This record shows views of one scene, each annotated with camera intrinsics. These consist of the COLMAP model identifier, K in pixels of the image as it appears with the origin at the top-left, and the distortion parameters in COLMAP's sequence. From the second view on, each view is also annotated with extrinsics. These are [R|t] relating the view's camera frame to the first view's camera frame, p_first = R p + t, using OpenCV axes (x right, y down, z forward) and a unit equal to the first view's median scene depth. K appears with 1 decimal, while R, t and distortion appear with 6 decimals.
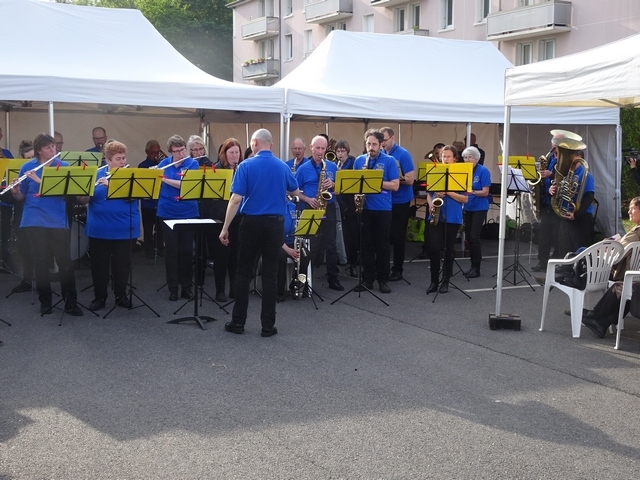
lens RADIAL K [[887.6, 0, 321.9], [0, 887.6, 239.4], [0, 0, 1]] dist [0.003736, 0.000000]
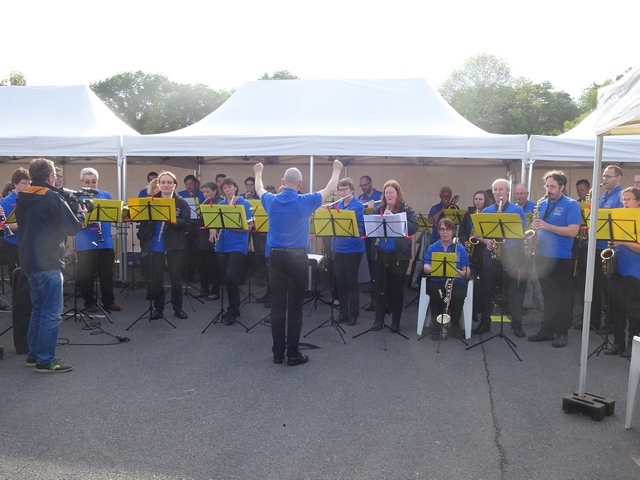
lens RADIAL K [[646.2, 0, 323.5], [0, 646.2, 255.0], [0, 0, 1]] dist [0.023794, 0.000000]
pose [[0.768711, 0.061103, -0.636671, 0.304796], [-0.070559, 0.997452, 0.010536, -0.025052], [0.635692, 0.036823, 0.771064, 0.310949]]
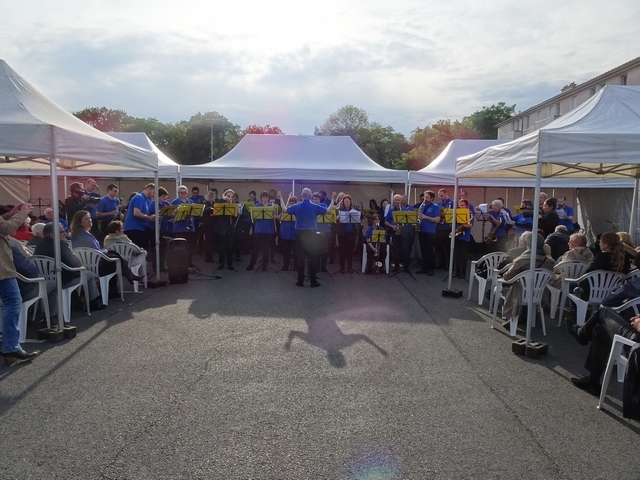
lens RADIAL K [[450.6, 0, 326.5], [0, 450.6, 244.8], [0, 0, 1]] dist [-0.001131, 0.012550]
pose [[0.878229, 0.053765, -0.475209, 0.330385], [-0.057712, 0.998313, 0.006292, 0.000431], [0.474746, 0.021900, 0.879850, 0.027735]]
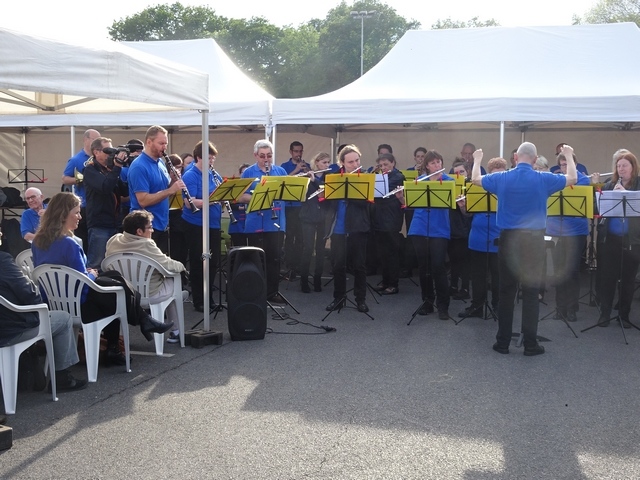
lens RADIAL K [[887.6, 0, 325.7], [0, 887.6, 262.9], [0, 0, 1]] dist [0.003736, 0.000000]
pose [[0.702545, 0.073645, -0.707819, 0.311155], [-0.070877, 0.996926, 0.033377, -0.007373], [0.708101, 0.026720, 0.705605, 0.111162]]
